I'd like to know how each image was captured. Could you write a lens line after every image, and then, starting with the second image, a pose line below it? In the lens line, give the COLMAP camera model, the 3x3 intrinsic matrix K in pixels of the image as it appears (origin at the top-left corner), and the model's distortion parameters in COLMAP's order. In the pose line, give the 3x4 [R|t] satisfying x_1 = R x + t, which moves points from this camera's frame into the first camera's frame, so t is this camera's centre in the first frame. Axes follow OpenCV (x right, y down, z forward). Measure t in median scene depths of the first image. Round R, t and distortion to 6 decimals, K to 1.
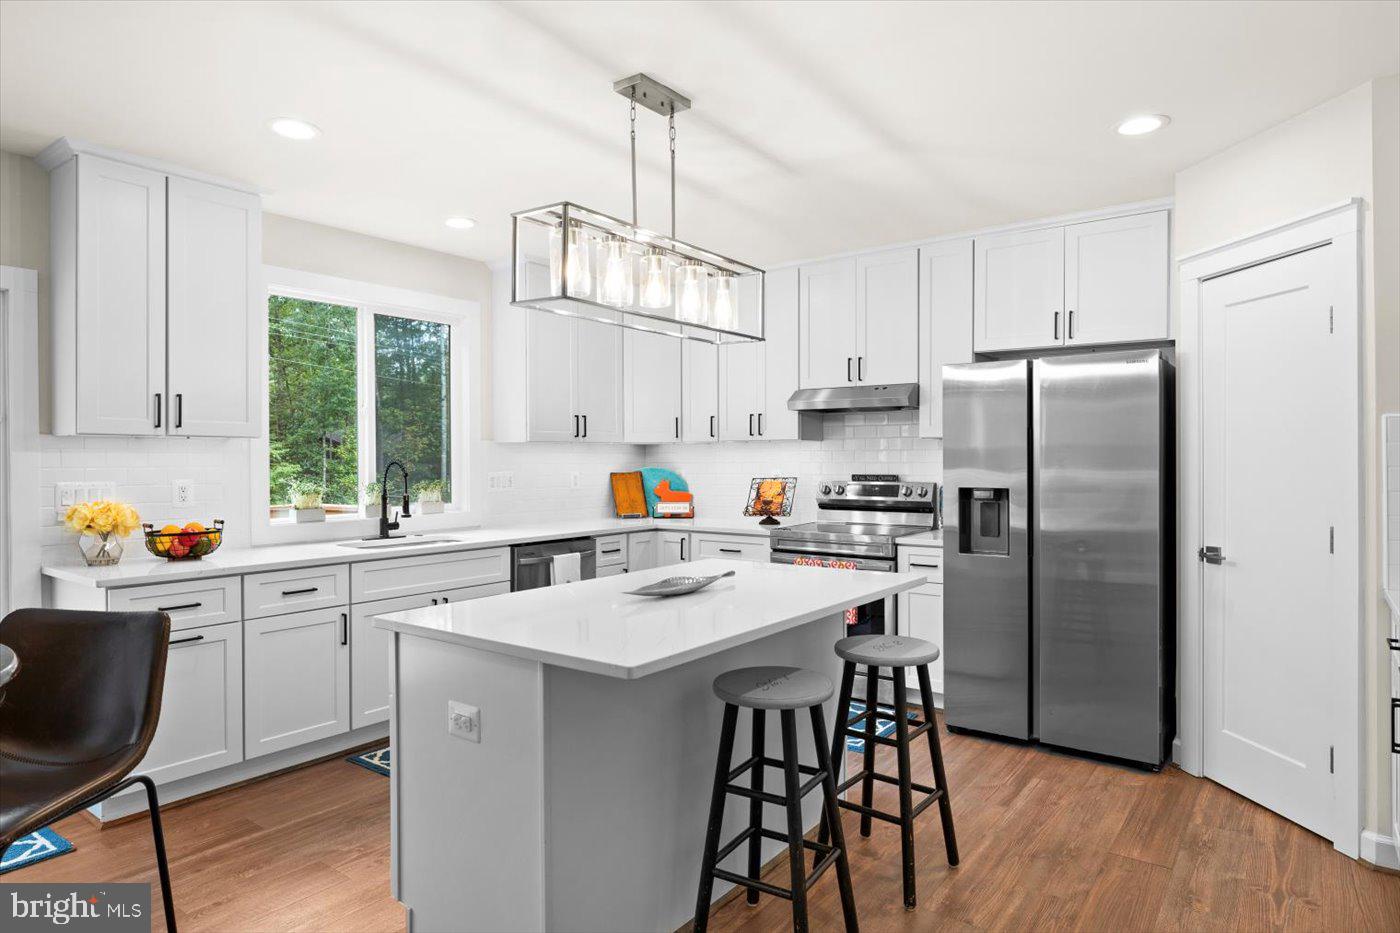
lens RADIAL K [[817.8, 0, 700.0], [0, 817.8, 466.5], [0, 0, 1]] dist [-0.002373, -0.000430]
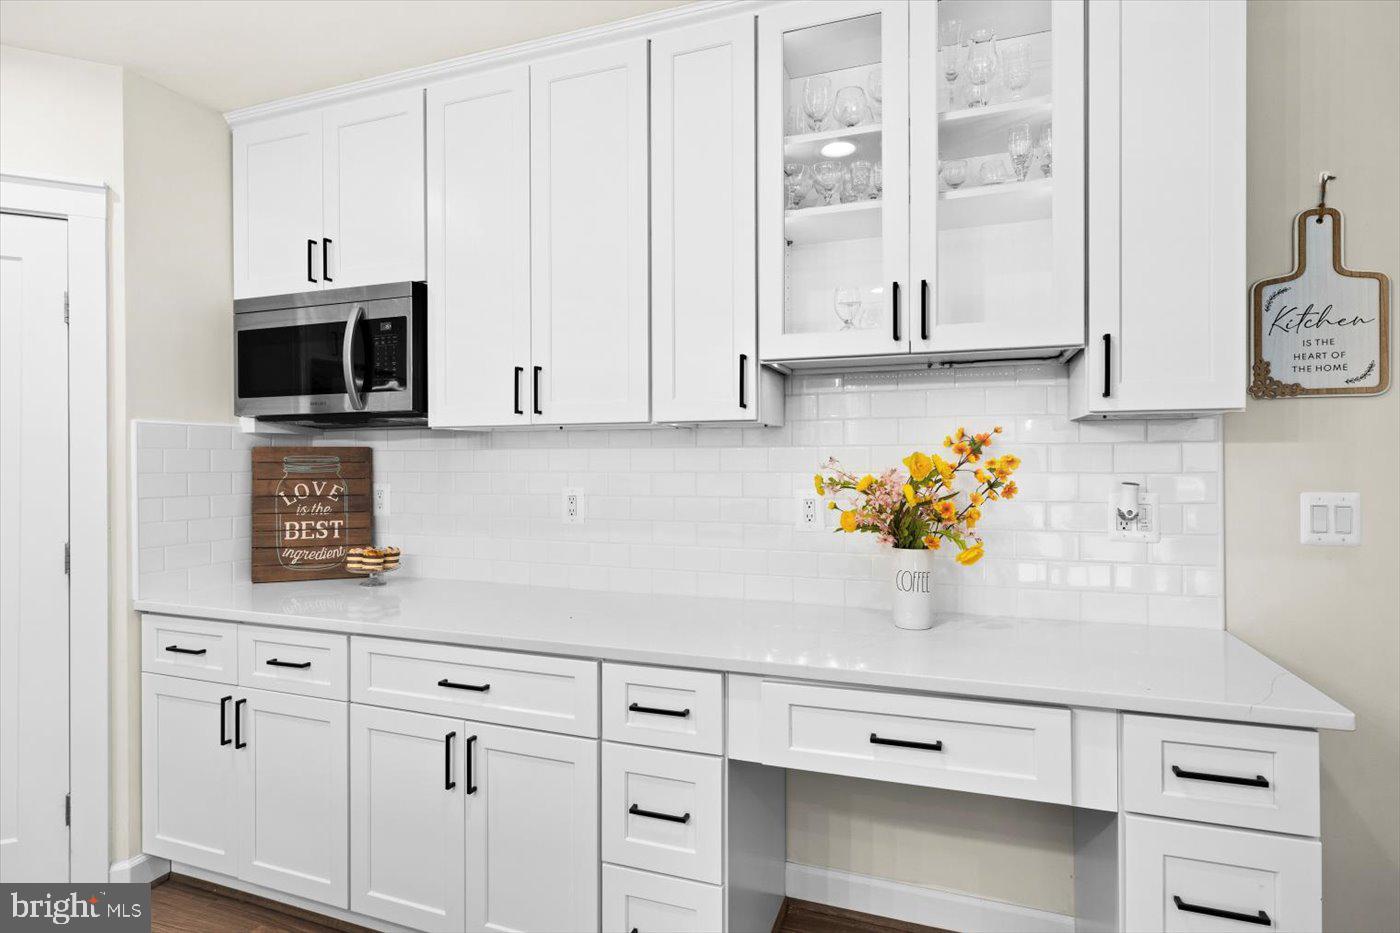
lens RADIAL K [[720.1, 0, 698.2], [0, 720.1, 459.9], [0, 0, 1]] dist [-0.001600, -0.000743]
pose [[-0.284200, 0.008962, 0.958723, -0.107486], [0.012259, 0.999909, -0.005713, -0.001844], [-0.958687, 0.010129, -0.284284, 0.385676]]
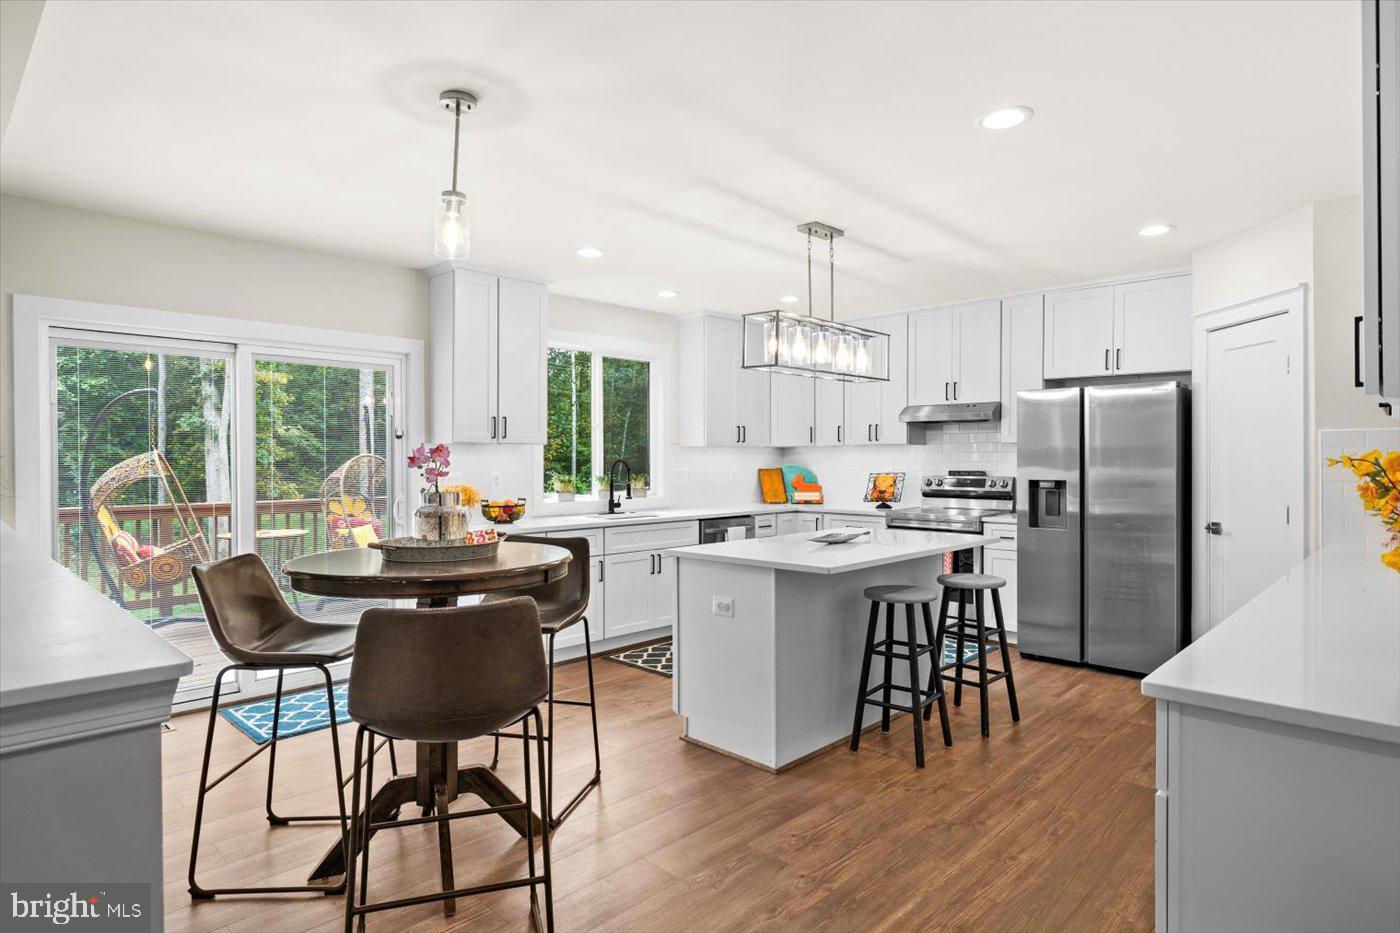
lens RADIAL K [[771.4, 0, 700.0], [0, 771.4, 466.5], [0, 0, 1]] dist [0.003725, 0.000312]
pose [[0.991887, 0.003042, -0.127090, -0.064936], [-0.002779, 0.999994, 0.002247, 0.001772], [0.127096, -0.001876, 0.991889, -0.344227]]
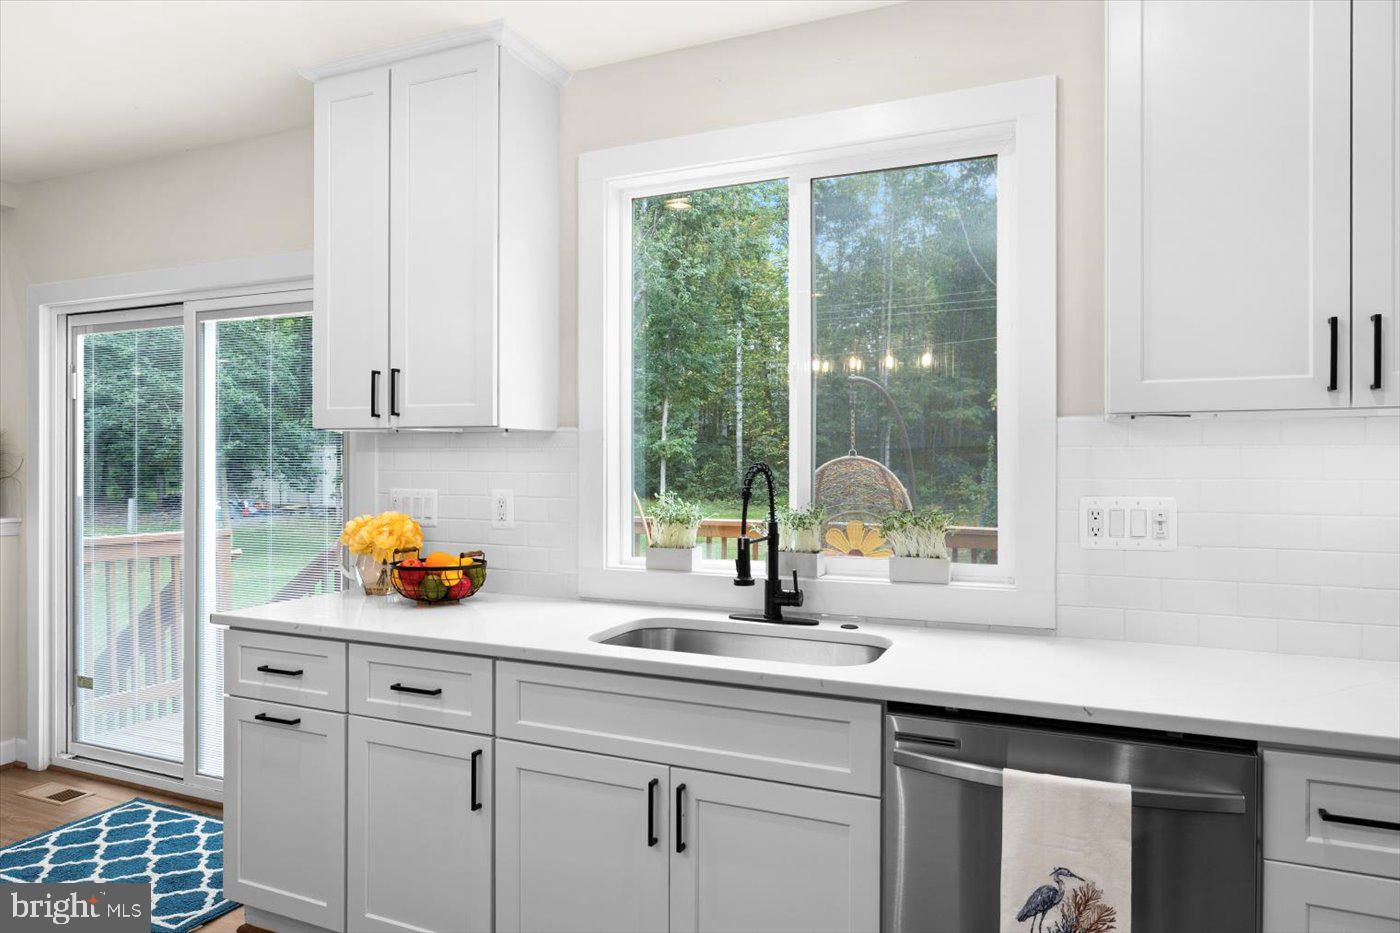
lens RADIAL K [[959.0, 0, 700.8], [0, 959.0, 438.2], [0, 0, 1]] dist [0.004300, 0.001339]
pose [[0.191879, 0.001262, -0.981418, 0.197467], [-0.001248, 0.999999, 0.001042, -0.026643], [0.981418, 0.001025, 0.191880, 0.899619]]
